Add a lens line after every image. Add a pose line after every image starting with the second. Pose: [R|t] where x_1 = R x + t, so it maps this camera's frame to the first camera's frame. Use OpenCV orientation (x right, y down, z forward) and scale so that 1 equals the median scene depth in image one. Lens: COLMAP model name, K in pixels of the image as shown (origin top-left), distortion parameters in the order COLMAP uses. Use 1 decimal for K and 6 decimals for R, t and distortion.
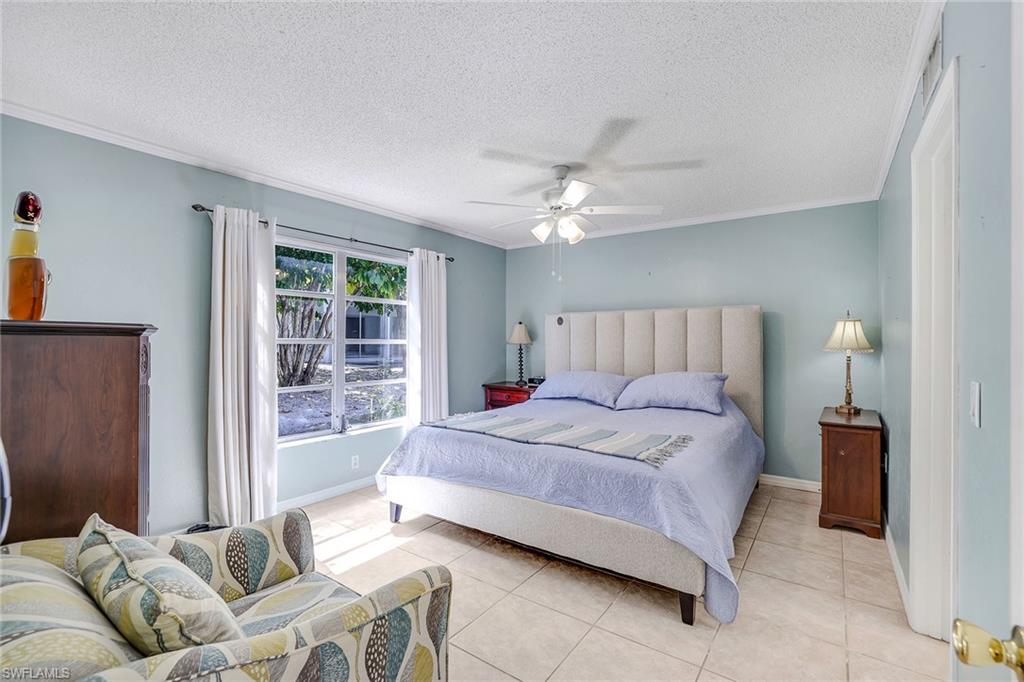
lens RADIAL K [[454.1, 0, 513.7], [0, 454.1, 339.1], [0, 0, 1]] dist [-0.041390, 0.015789]
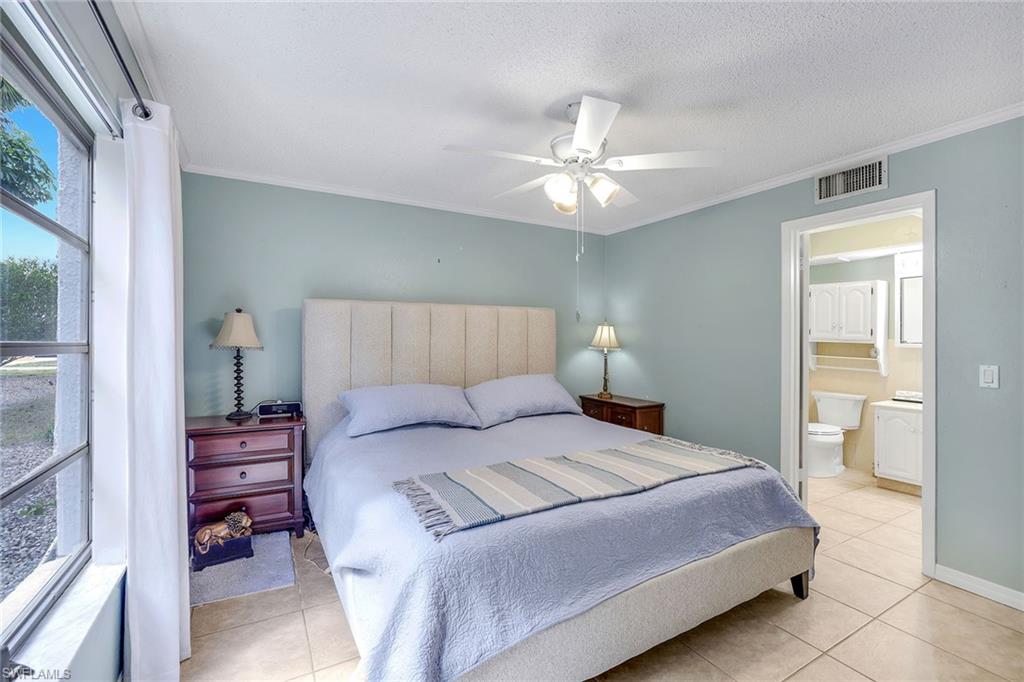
lens RADIAL K [[454.1, 0, 513.7], [0, 454.1, 339.1], [0, 0, 1]] dist [-0.041390, 0.015789]
pose [[0.428932, -0.002654, 0.903333, -0.444454], [-0.003777, 0.999982, 0.004731, -0.005409], [-0.903329, -0.005441, 0.428914, 0.573631]]
